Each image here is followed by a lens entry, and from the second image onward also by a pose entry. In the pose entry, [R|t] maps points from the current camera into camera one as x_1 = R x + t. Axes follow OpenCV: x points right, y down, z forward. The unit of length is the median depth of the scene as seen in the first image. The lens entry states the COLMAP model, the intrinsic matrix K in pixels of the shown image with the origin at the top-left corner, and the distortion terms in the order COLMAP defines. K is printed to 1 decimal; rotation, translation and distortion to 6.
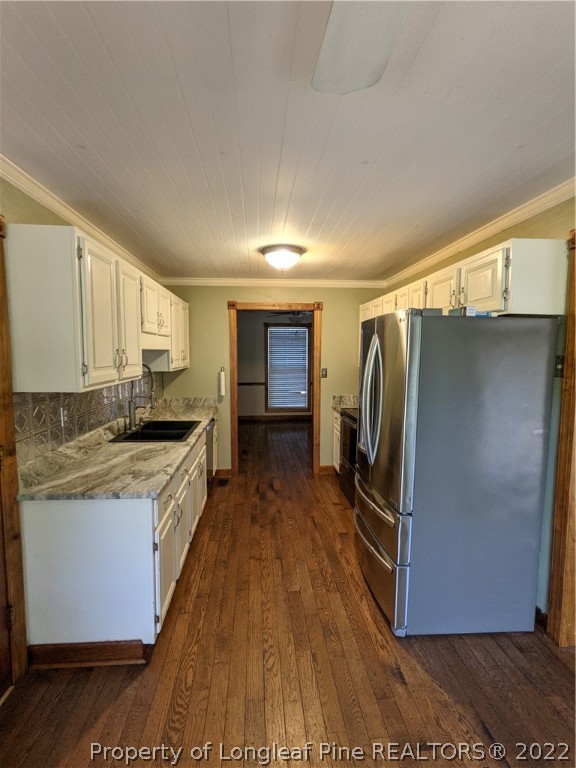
lens RADIAL K [[371.2, 0, 288.0], [0, 371.2, 384.0], [0, 0, 1]] dist [-0.001523, -0.000377]
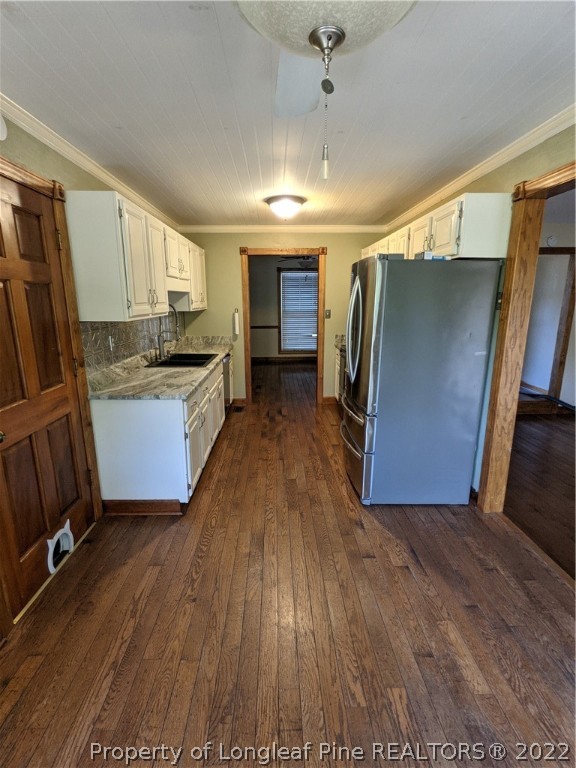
lens RADIAL K [[371.2, 0, 288.0], [0, 371.2, 384.0], [0, 0, 1]] dist [-0.001523, -0.000377]
pose [[0.998752, 0.005841, -0.049602, 0.068070], [0.001148, 0.990189, 0.139733, 0.044411], [0.049931, -0.139615, 0.988946, -0.247637]]
